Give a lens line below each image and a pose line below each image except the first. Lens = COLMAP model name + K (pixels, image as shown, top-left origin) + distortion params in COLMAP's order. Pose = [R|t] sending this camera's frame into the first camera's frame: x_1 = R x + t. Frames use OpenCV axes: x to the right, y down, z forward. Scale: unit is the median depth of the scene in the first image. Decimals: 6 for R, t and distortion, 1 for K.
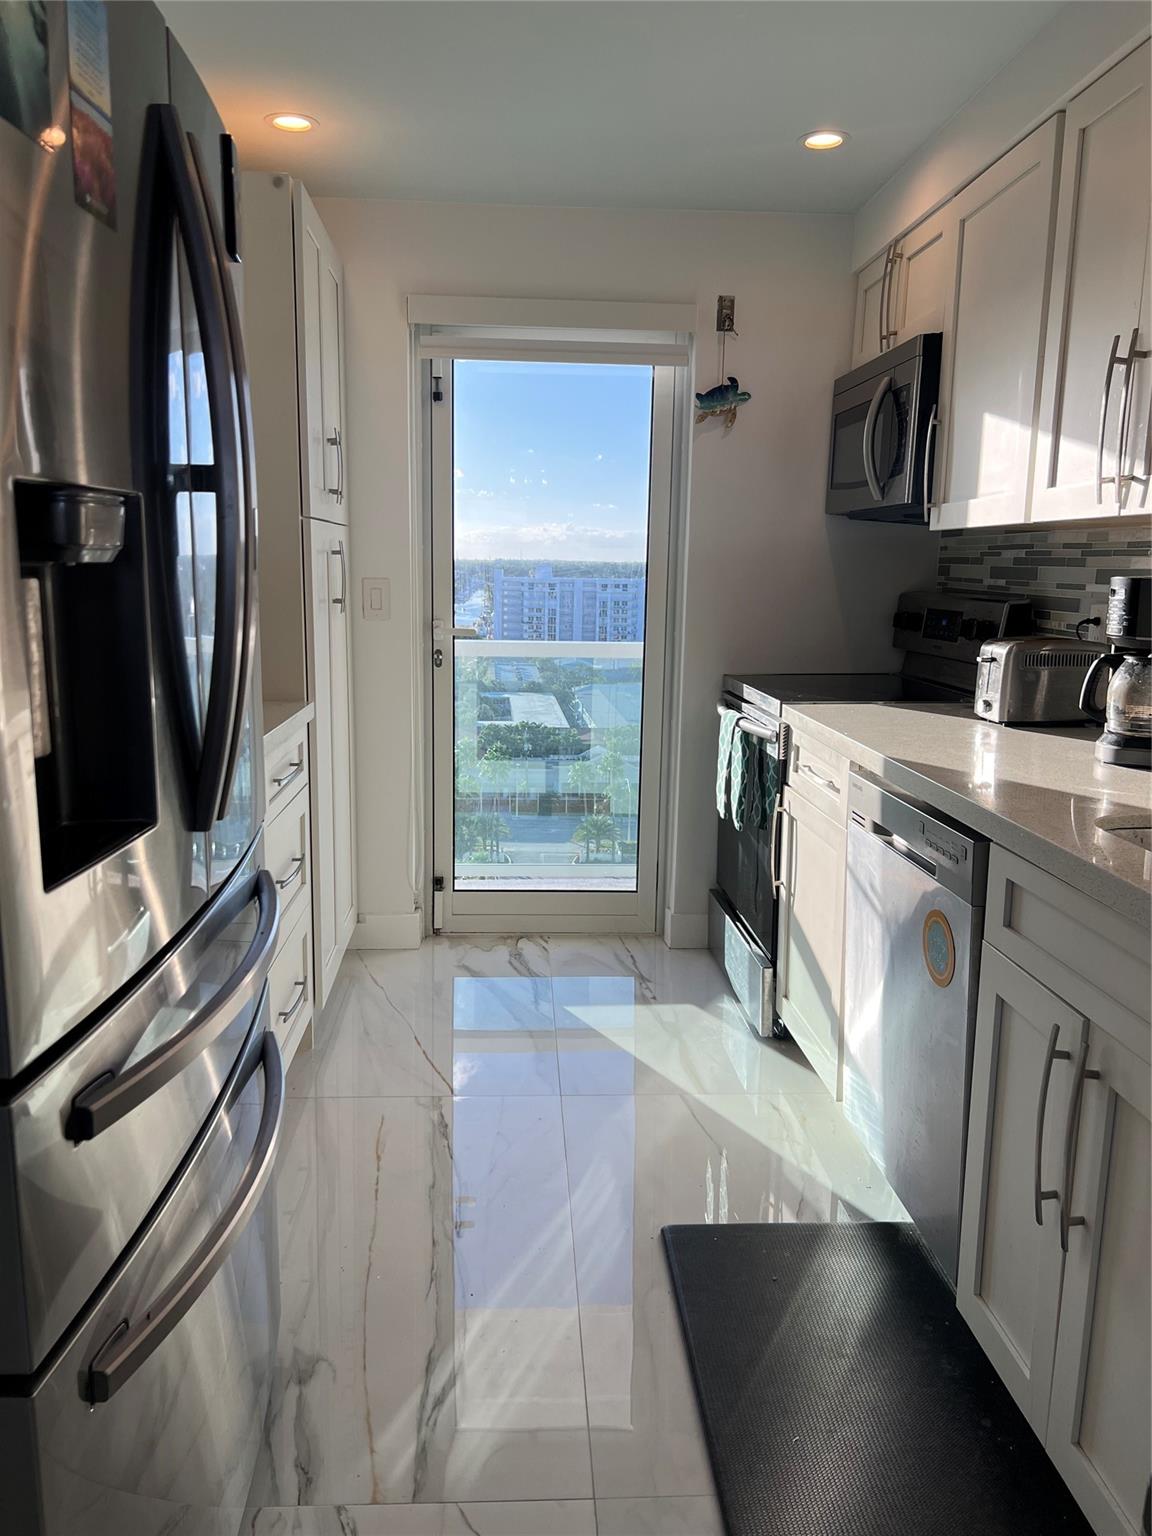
lens RADIAL K [[1173.3, 0, 576.0], [0, 1173.3, 768.0], [0, 0, 1]] dist [0.028697, -0.006190]
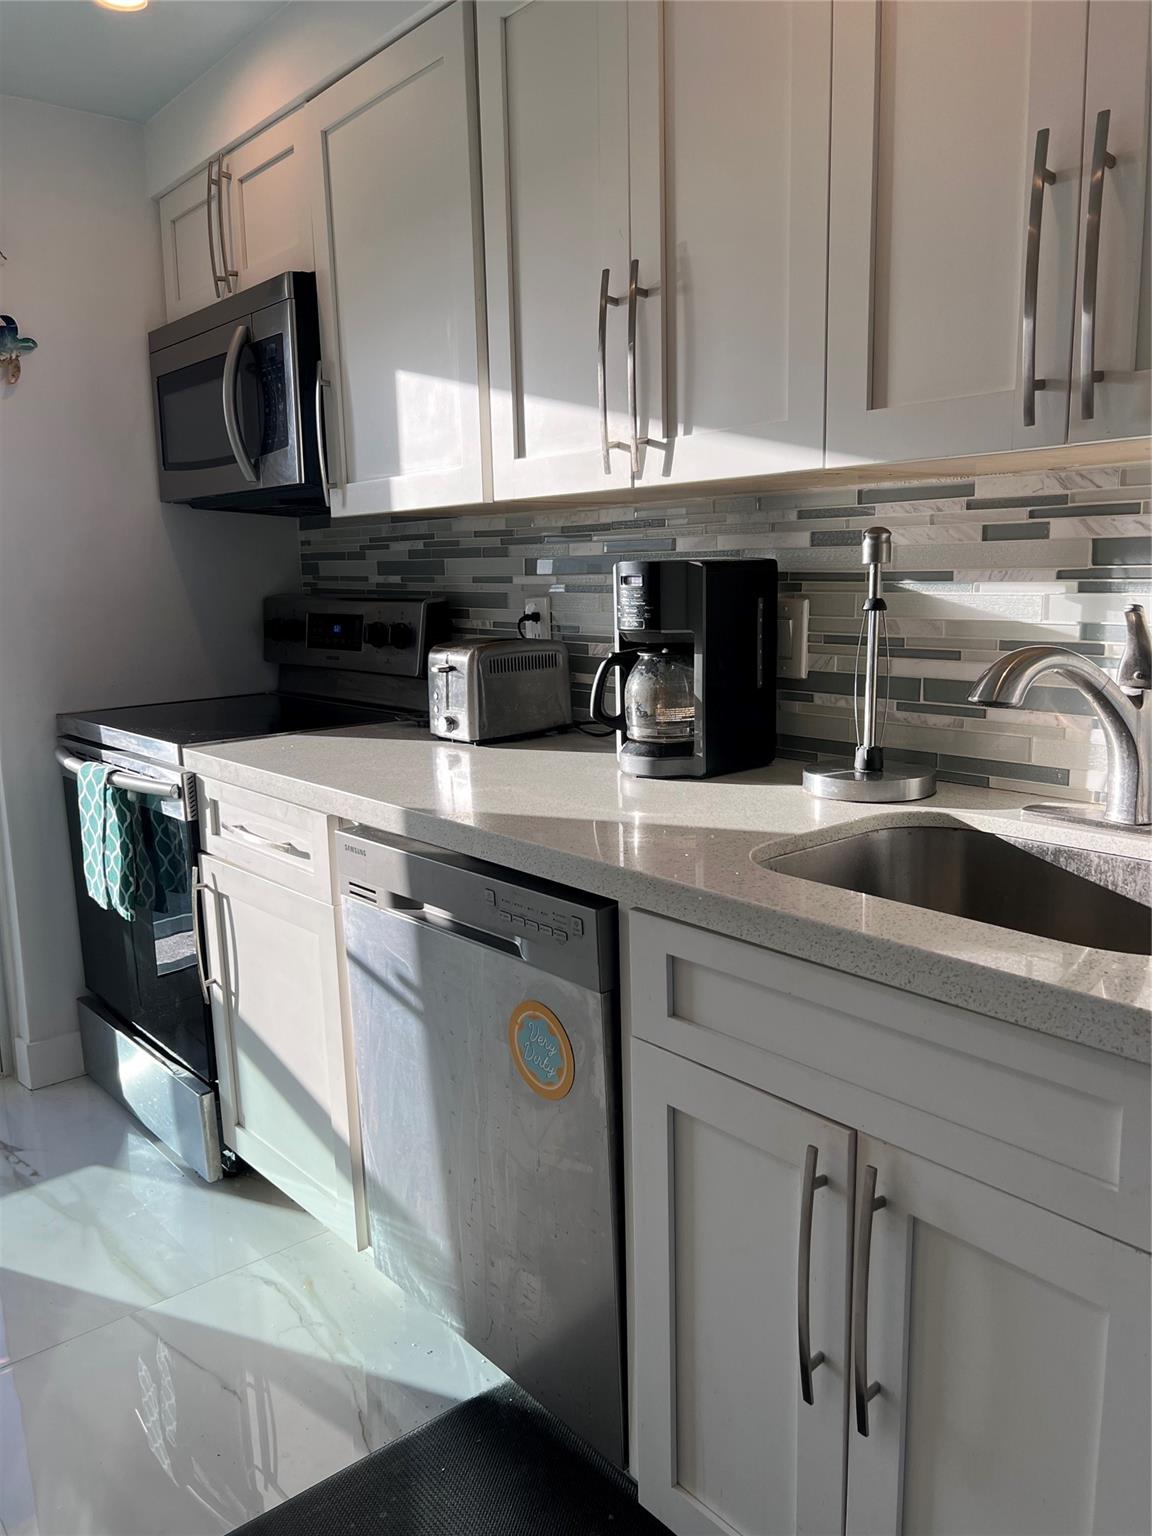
lens RADIAL K [[1188.5, 0, 578.5], [0, 1188.5, 788.9], [0, 0, 1]] dist [0.026459, -0.007580]
pose [[0.809113, -0.137249, 0.571400, -0.059671], [0.132703, 0.989901, 0.049861, -0.033224], [-0.572473, 0.035484, 0.819155, 0.230453]]
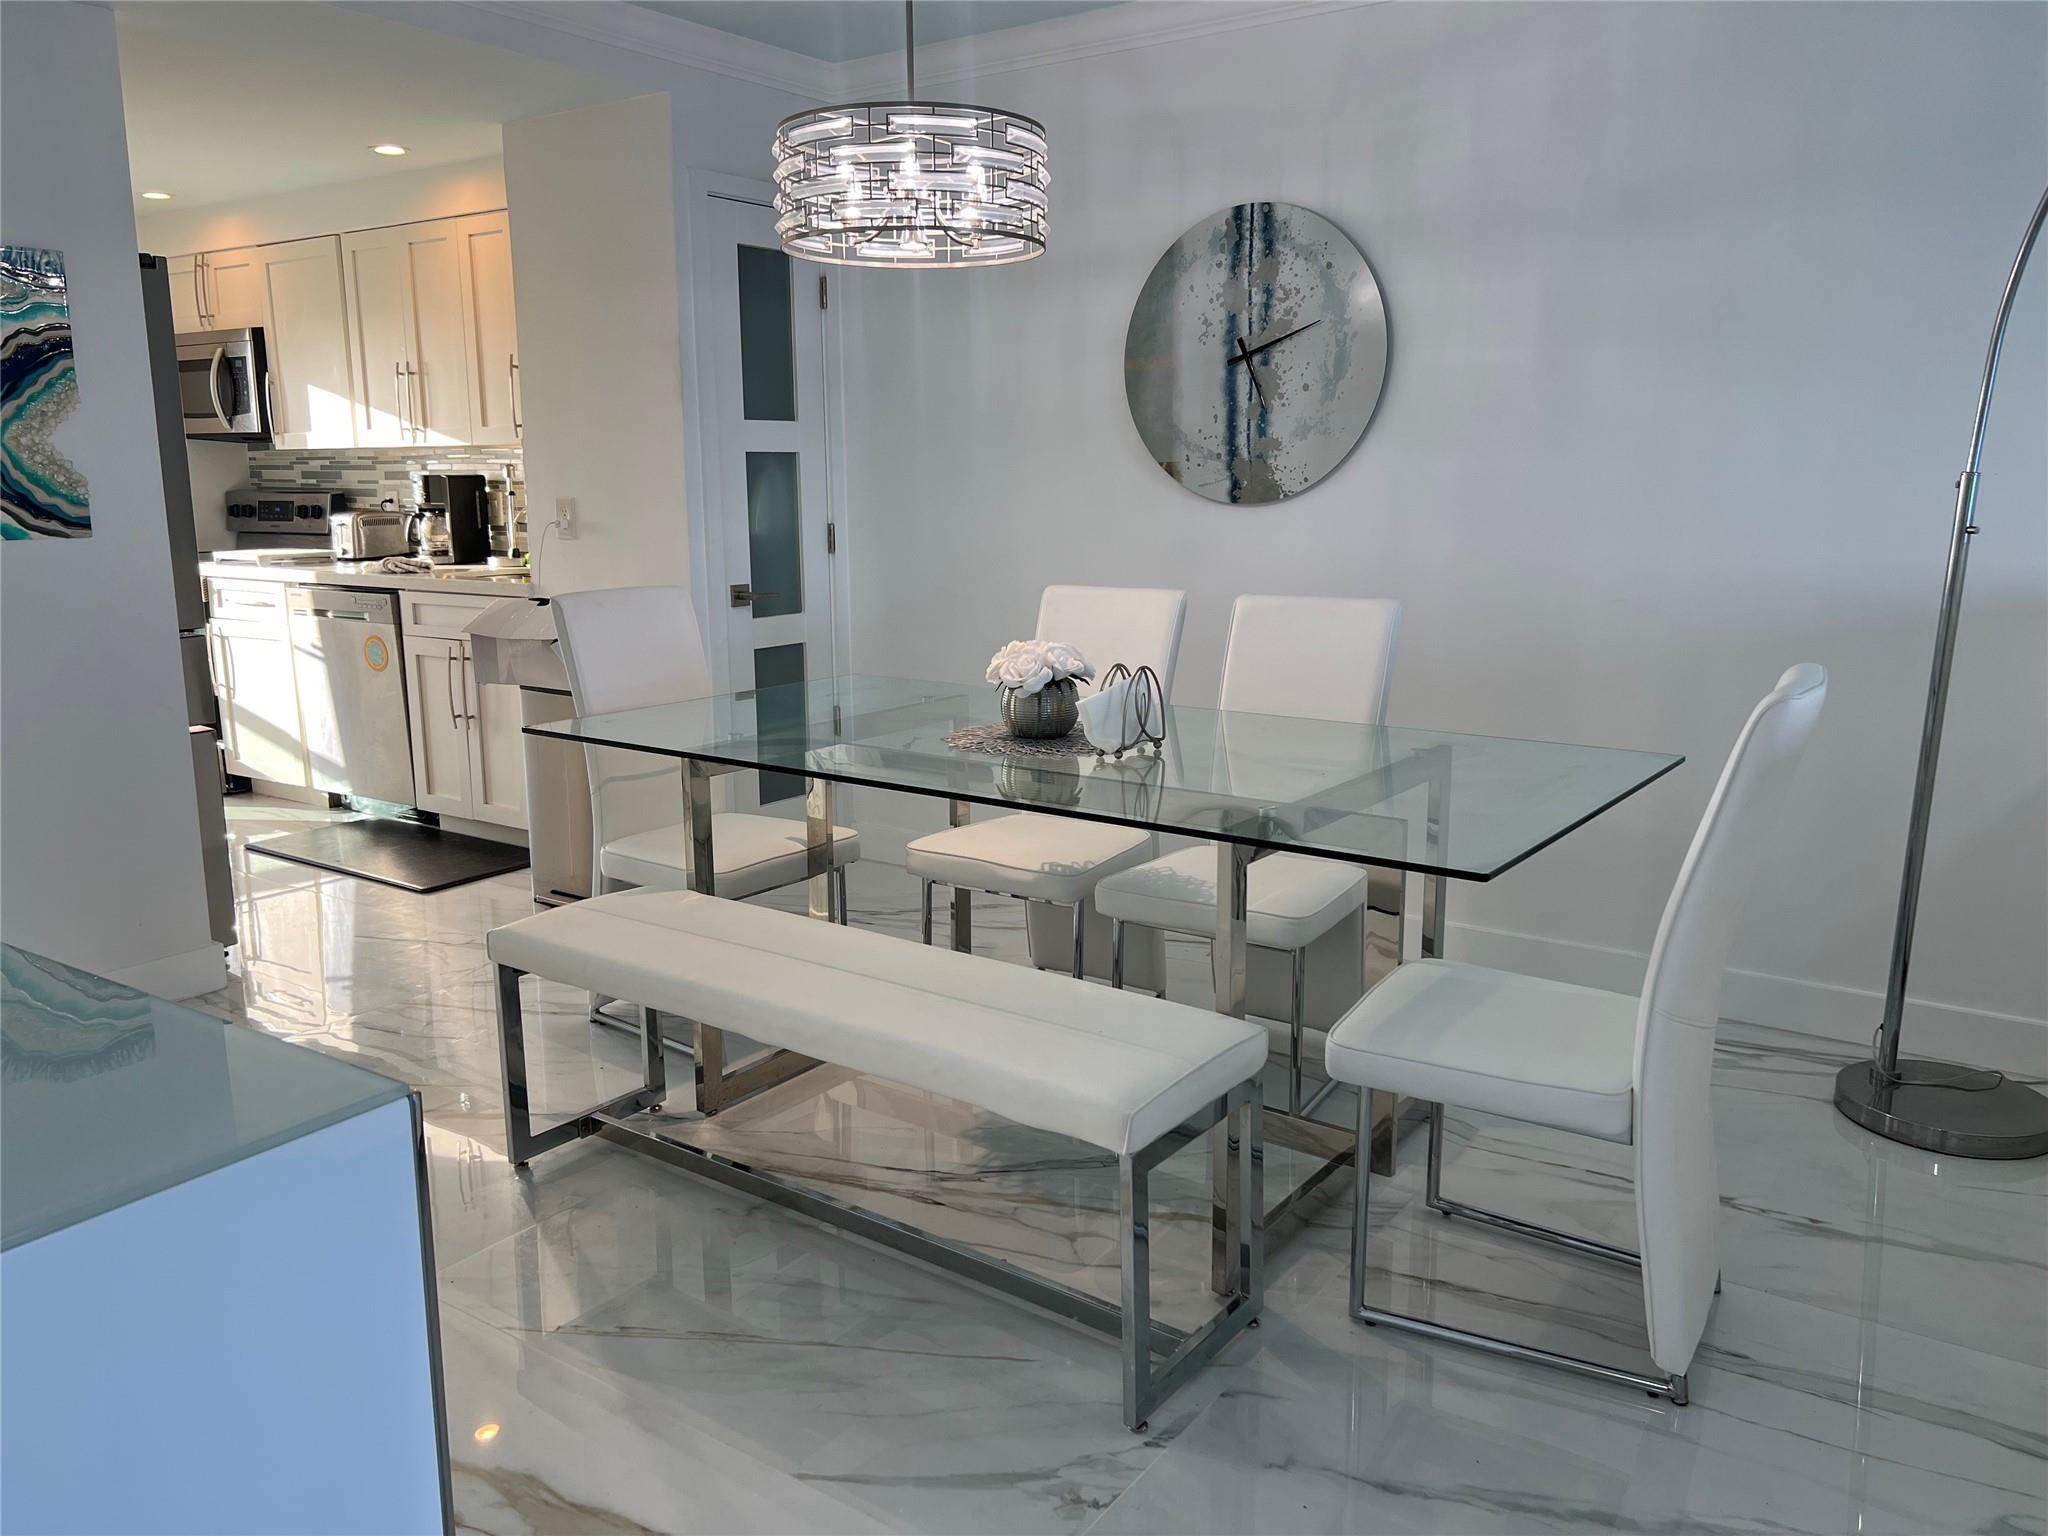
lens RADIAL K [[1564.4, 0, 1023.1], [0, 1564.4, 722.8], [0, 0, 1]] dist [0.028697, -0.006190]
pose [[0.626407, -0.148655, 0.765190, -0.750245], [0.154580, 0.985841, 0.064977, 0.180484], [-0.764015, 0.077581, 0.640517, -1.106045]]
